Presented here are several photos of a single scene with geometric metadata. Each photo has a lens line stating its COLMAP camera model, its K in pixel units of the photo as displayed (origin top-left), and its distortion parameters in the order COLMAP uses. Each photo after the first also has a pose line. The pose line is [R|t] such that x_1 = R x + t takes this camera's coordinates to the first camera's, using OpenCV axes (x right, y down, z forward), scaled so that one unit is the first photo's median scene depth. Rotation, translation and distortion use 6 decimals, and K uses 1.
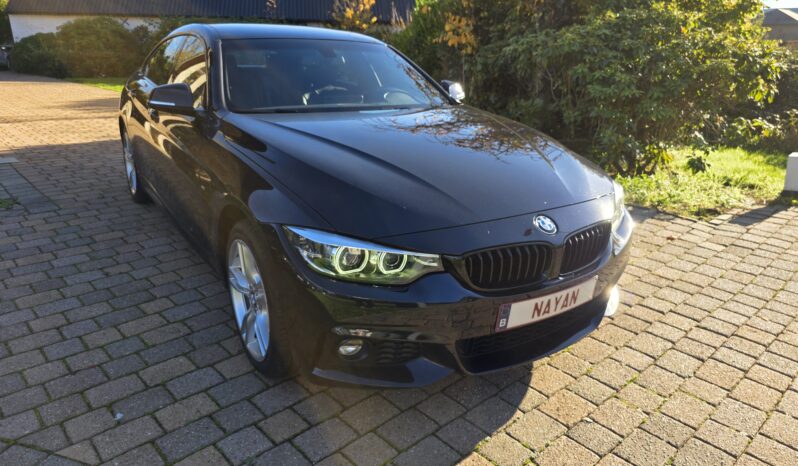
lens RADIAL K [[540.4, 0, 399.7], [0, 540.4, 231.8], [0, 0, 1]] dist [0.047411, -0.042836]
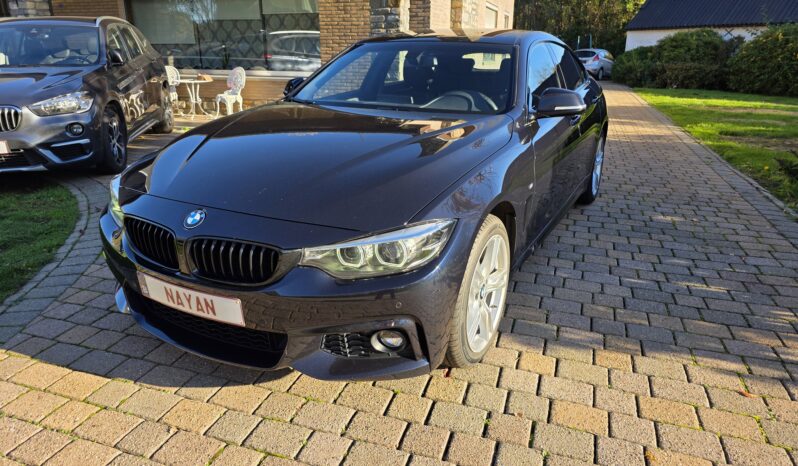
lens RADIAL K [[540.4, 0, 401.3], [0, 540.4, 228.3], [0, 0, 1]] dist [0.047411, -0.042836]
pose [[0.473483, 0.258389, -0.842050, 0.865055], [-0.282231, 0.950104, 0.132848, -0.158249], [0.834362, 0.174751, 0.522784, 0.537657]]
